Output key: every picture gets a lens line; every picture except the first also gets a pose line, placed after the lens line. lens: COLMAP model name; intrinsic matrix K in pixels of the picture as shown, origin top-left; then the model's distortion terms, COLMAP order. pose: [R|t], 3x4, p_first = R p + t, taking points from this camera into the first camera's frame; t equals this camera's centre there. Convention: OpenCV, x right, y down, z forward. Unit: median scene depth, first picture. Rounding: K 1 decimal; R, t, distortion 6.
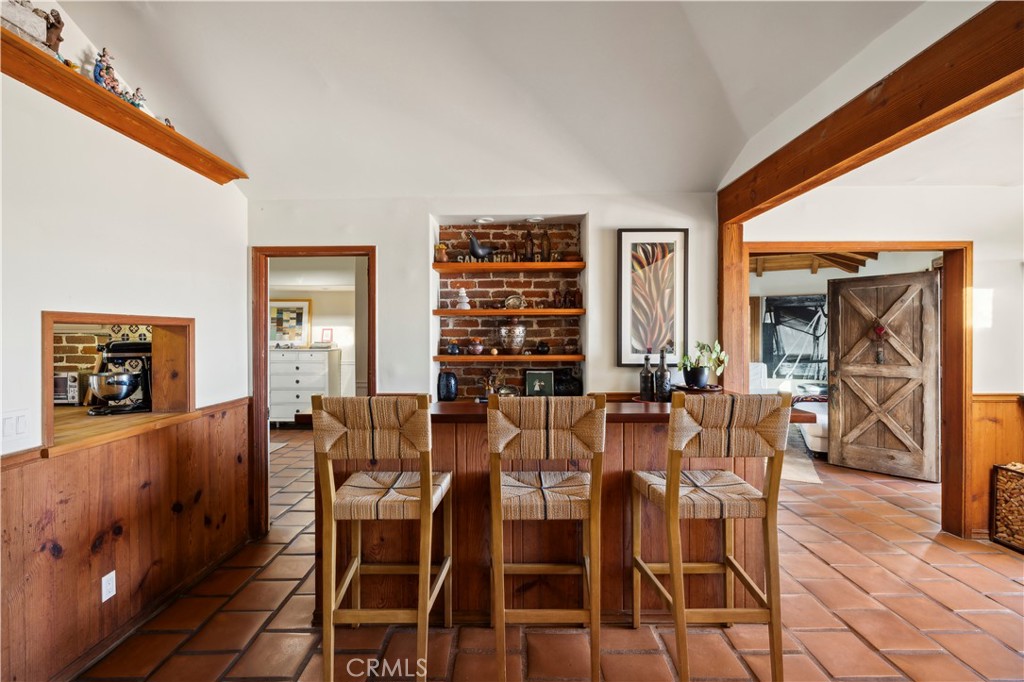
lens RADIAL K [[469.5, 0, 513.0], [0, 469.5, 338.7], [0, 0, 1]] dist [-0.004459, -0.000166]
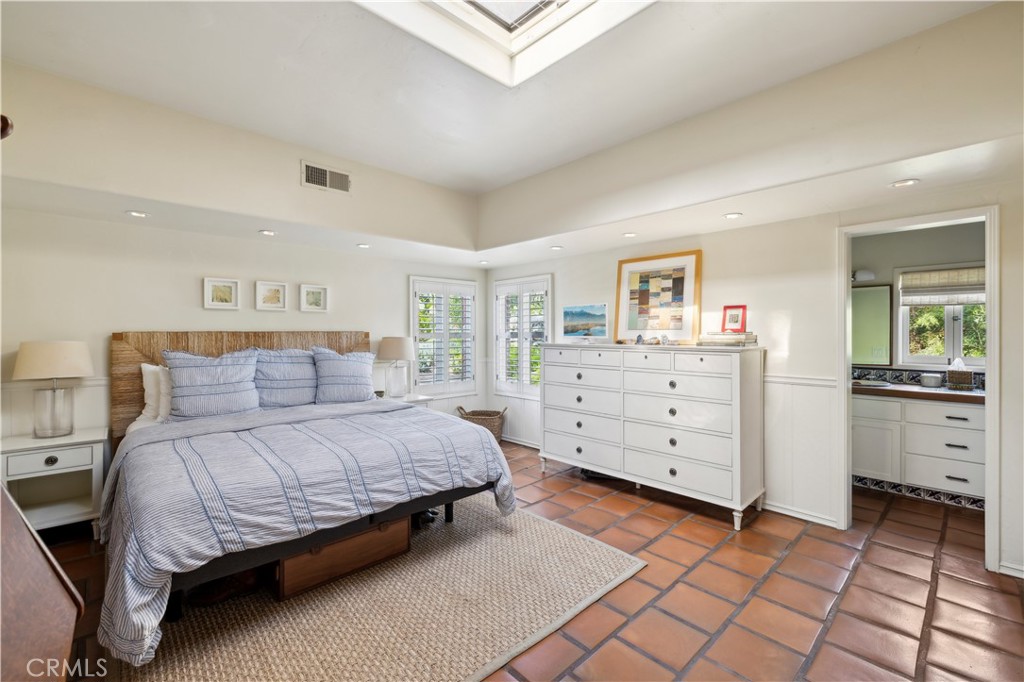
lens RADIAL K [[442.6, 0, 509.2], [0, 442.6, 338.9], [0, 0, 1]] dist [0.000532, -0.000041]
pose [[0.692705, 0.004807, -0.721205, -0.227705], [-0.003788, 0.999988, 0.003027, 0.013198], [0.721211, 0.000635, 0.692716, 0.518583]]
